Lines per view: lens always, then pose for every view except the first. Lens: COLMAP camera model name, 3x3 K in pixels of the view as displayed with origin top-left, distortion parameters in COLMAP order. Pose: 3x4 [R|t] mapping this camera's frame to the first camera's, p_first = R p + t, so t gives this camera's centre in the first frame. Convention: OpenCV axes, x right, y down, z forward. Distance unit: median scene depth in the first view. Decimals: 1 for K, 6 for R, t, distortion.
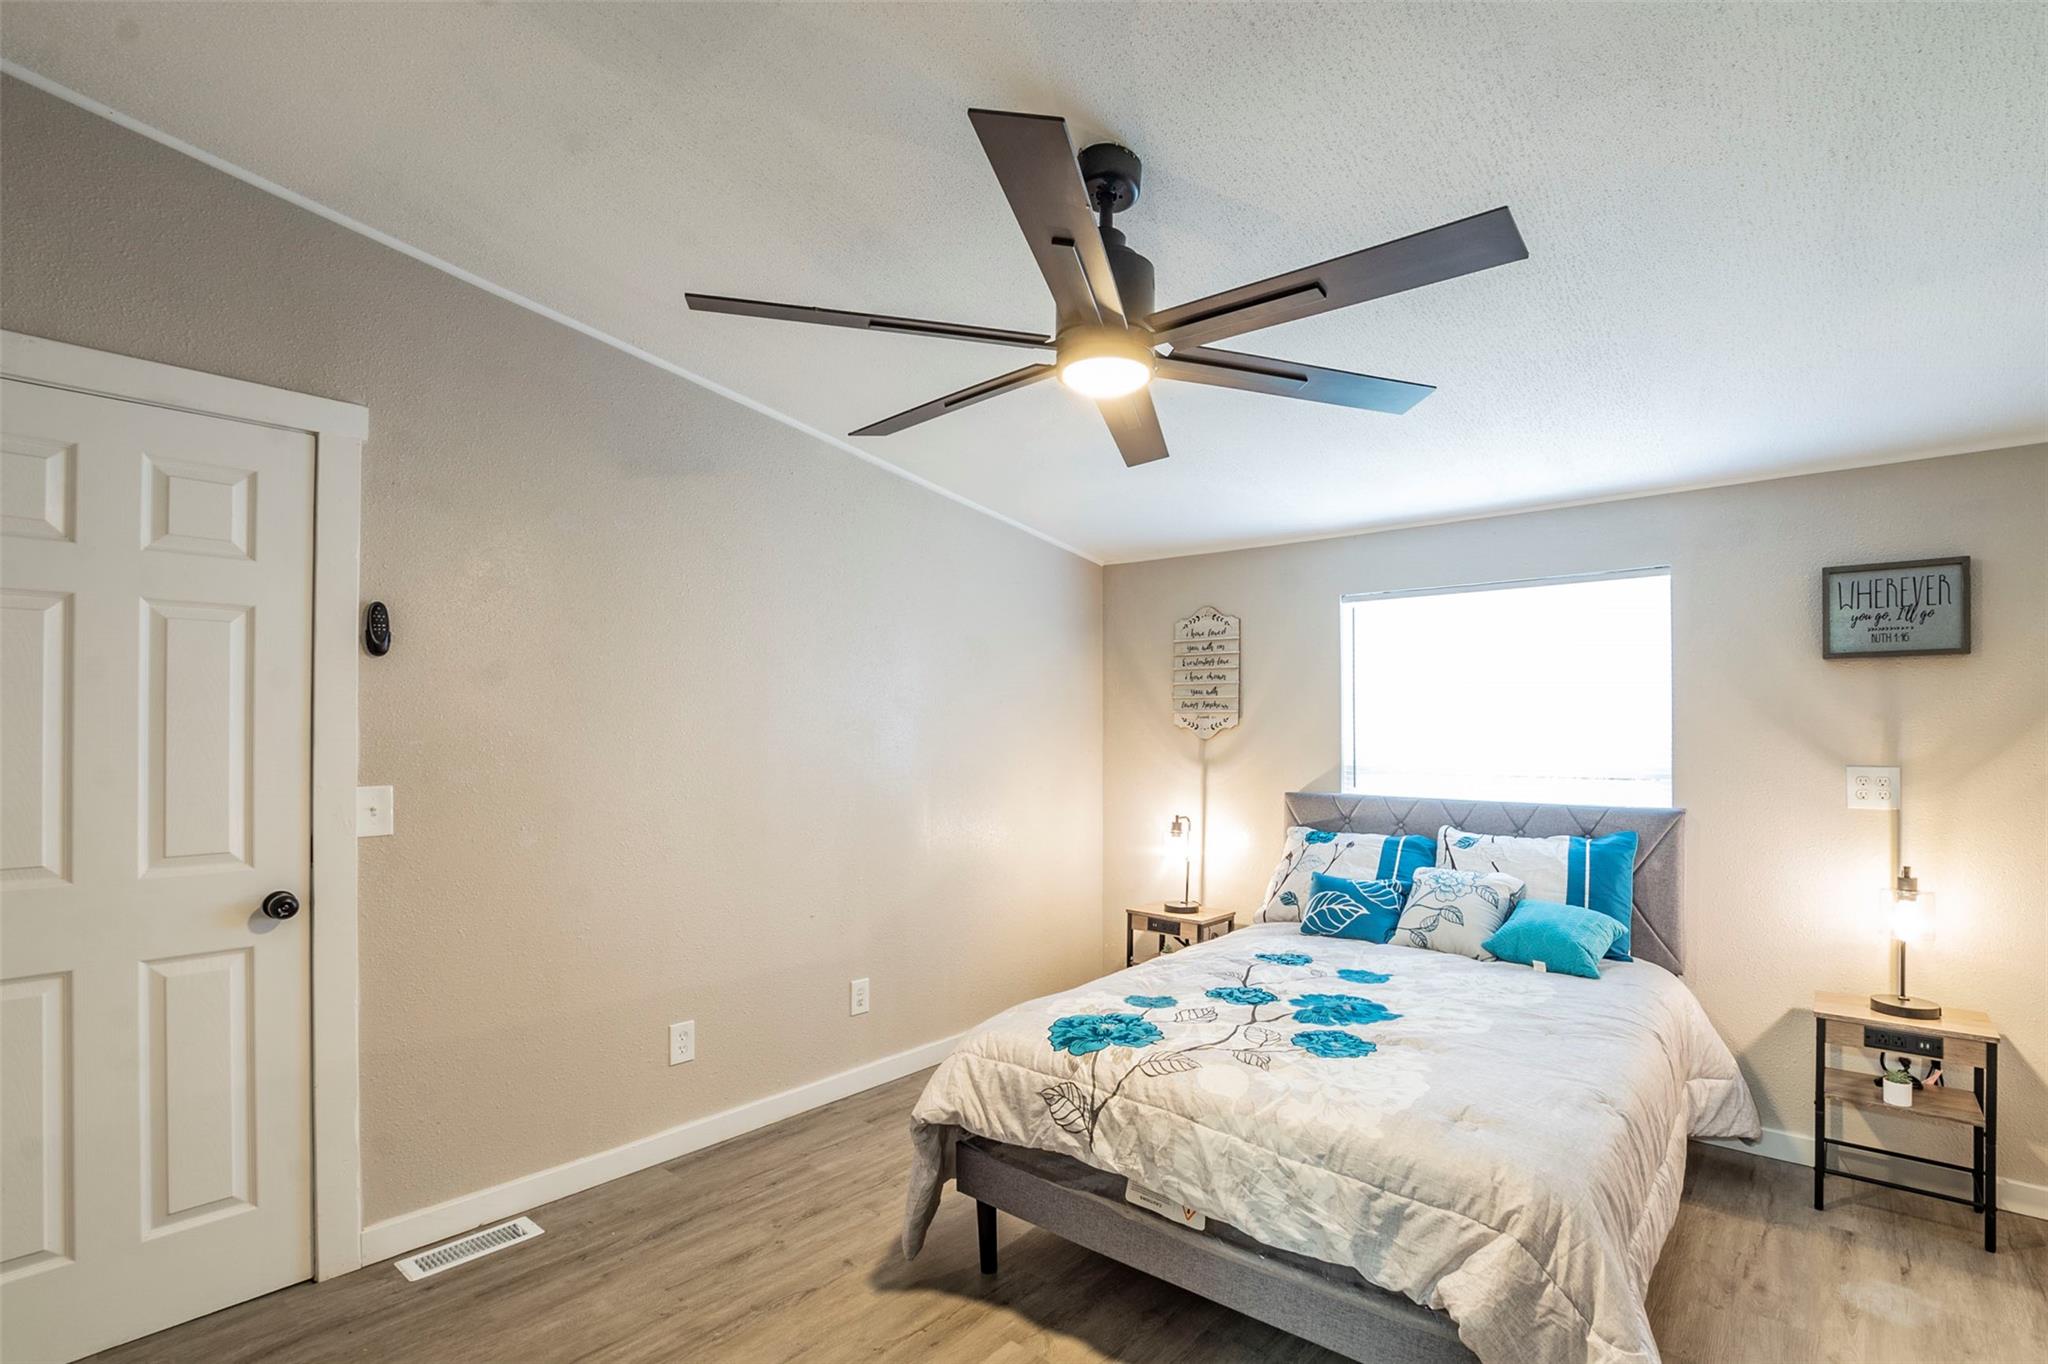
lens RADIAL K [[927.5, 0, 1028.5], [0, 927.5, 701.3], [0, 0, 1]] dist [-0.033890, 0.000464]
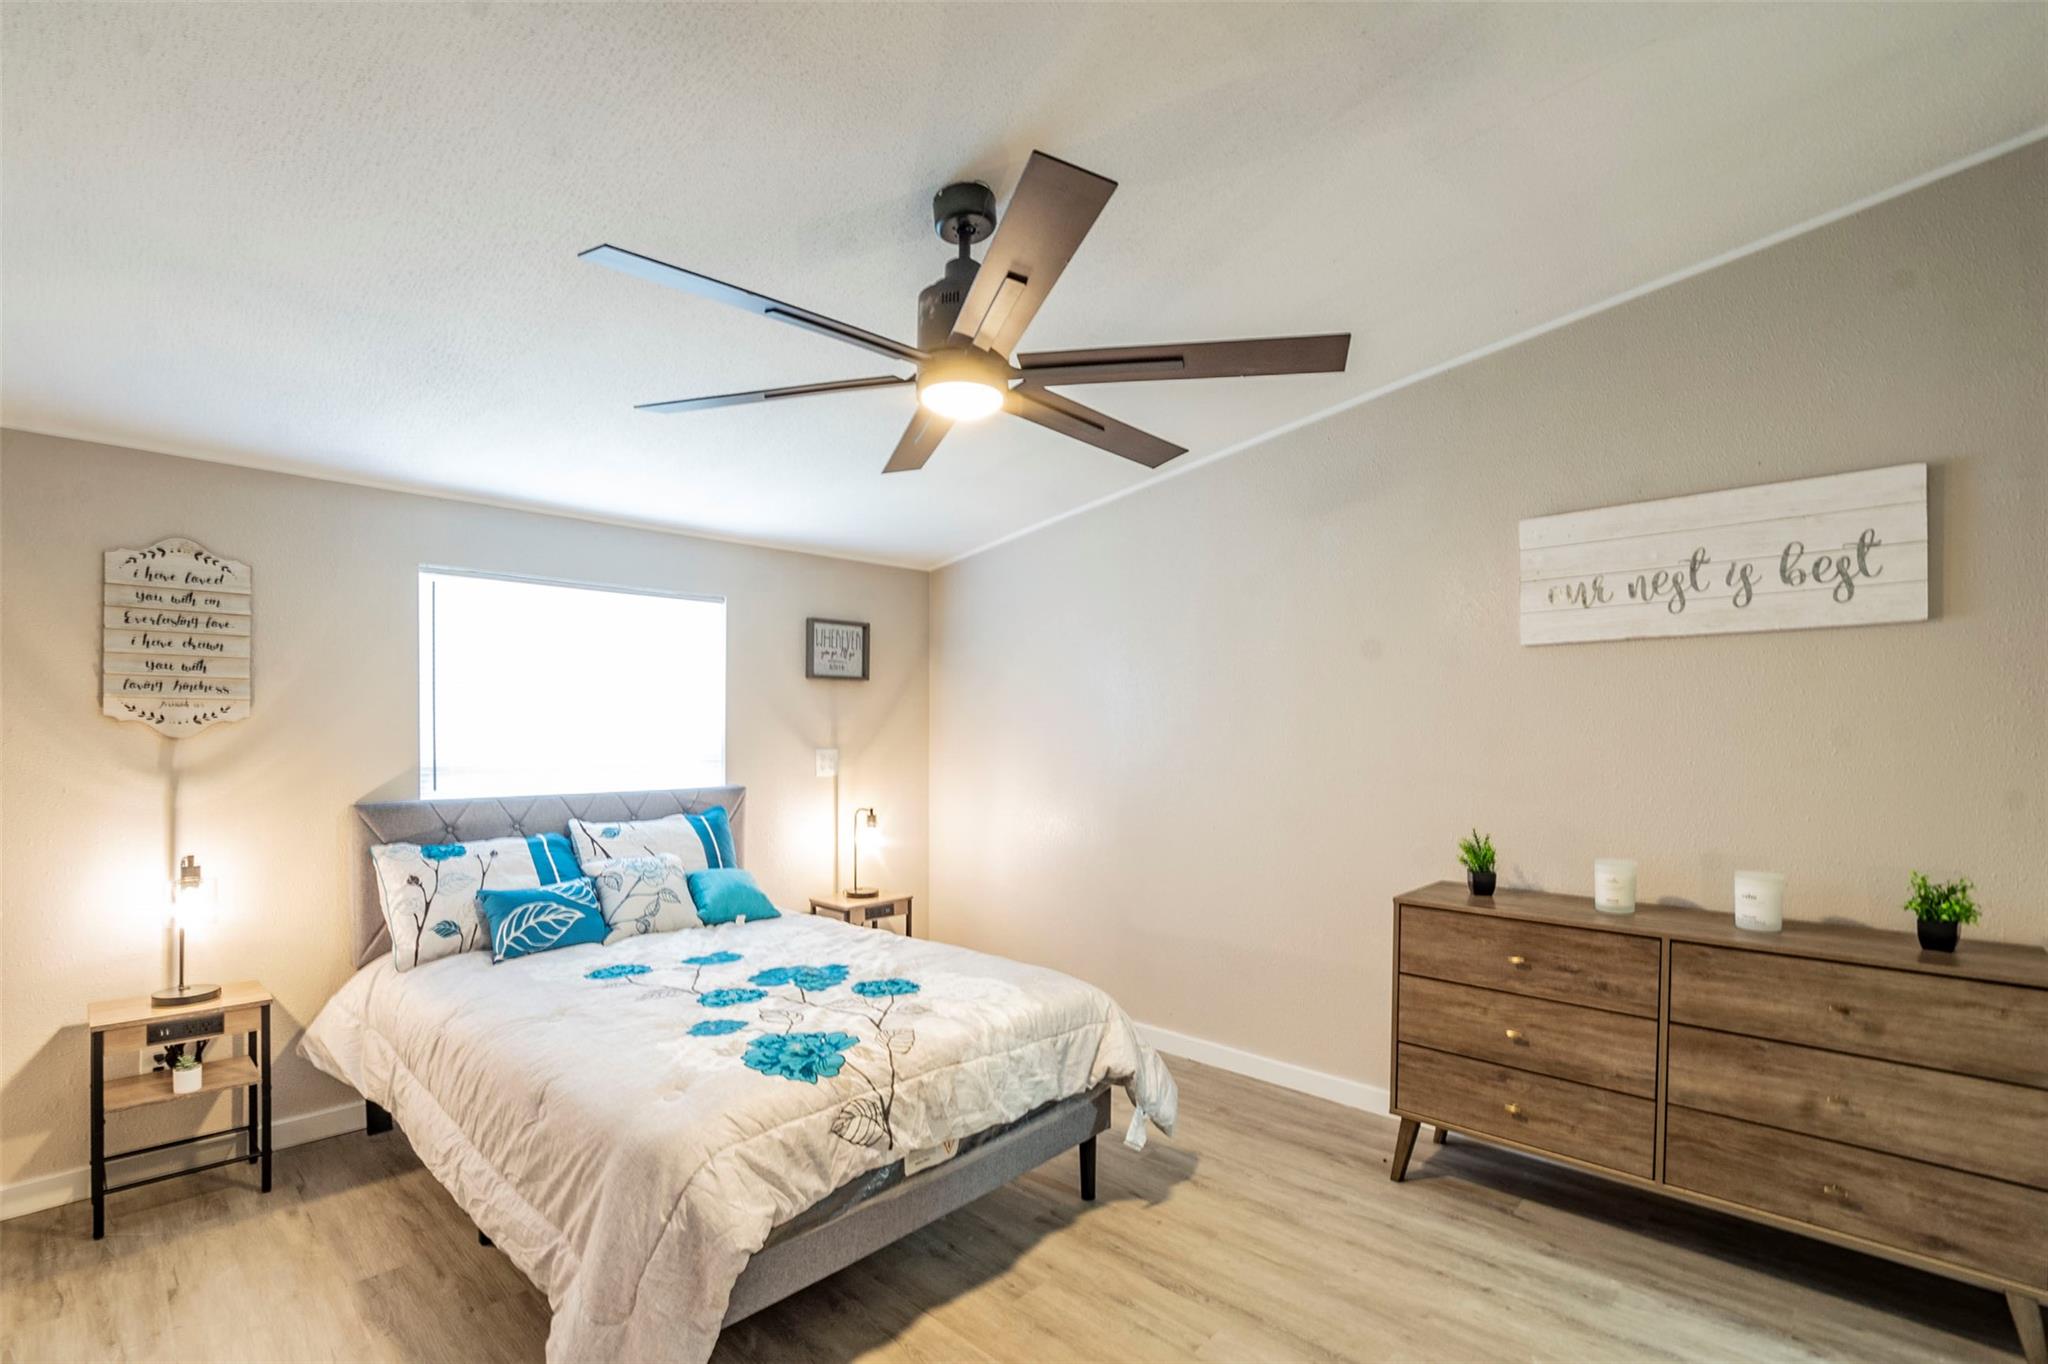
lens RADIAL K [[927.5, 0, 1028.5], [0, 927.5, 701.3], [0, 0, 1]] dist [-0.033890, 0.000464]
pose [[0.052638, 0.022342, 0.998364, -0.649734], [-0.034282, 0.999201, -0.020553, 0.011340], [-0.998025, -0.033144, 0.053362, 0.563549]]
